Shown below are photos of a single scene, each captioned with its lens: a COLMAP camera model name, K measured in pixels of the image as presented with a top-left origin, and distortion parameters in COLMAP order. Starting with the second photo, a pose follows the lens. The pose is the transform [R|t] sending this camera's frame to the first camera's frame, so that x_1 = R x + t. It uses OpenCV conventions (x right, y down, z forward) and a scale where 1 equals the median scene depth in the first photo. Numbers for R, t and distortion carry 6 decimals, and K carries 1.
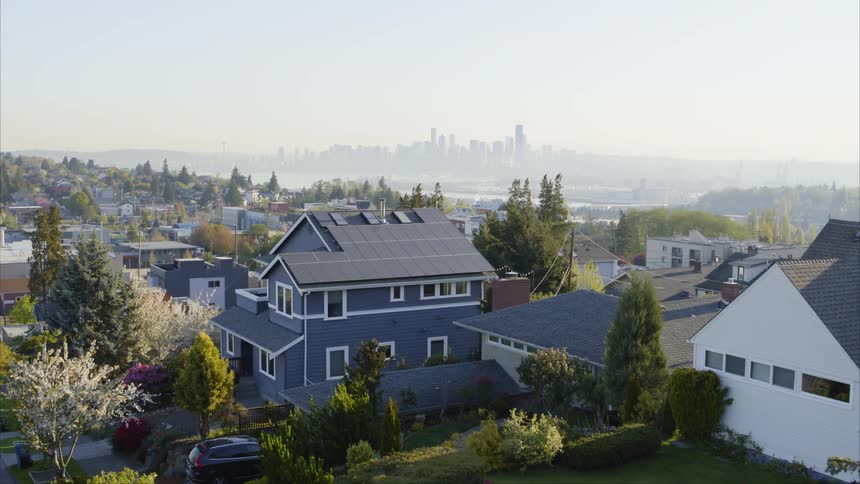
lens RADIAL K [[938.9, 0, 429.6], [0, 938.9, 241.6], [0, 0, 1]] dist [-0.154787, 0.000000]
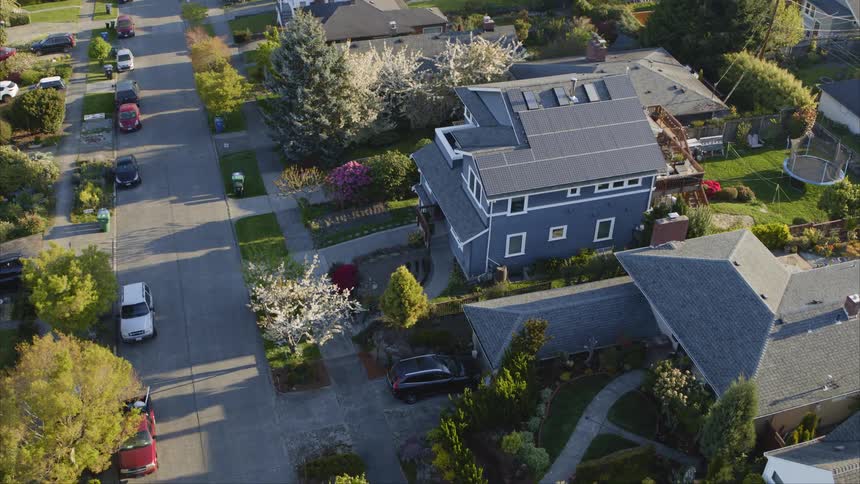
lens RADIAL K [[938.9, 0, 430.1], [0, 938.9, 242.3], [0, 0, 1]] dist [-0.154787, 0.000000]
pose [[0.973489, 0.148078, -0.174333, 0.002242], [-0.029946, 0.838116, 0.544669, -0.514664], [0.226765, -0.525009, 0.820331, 0.004737]]
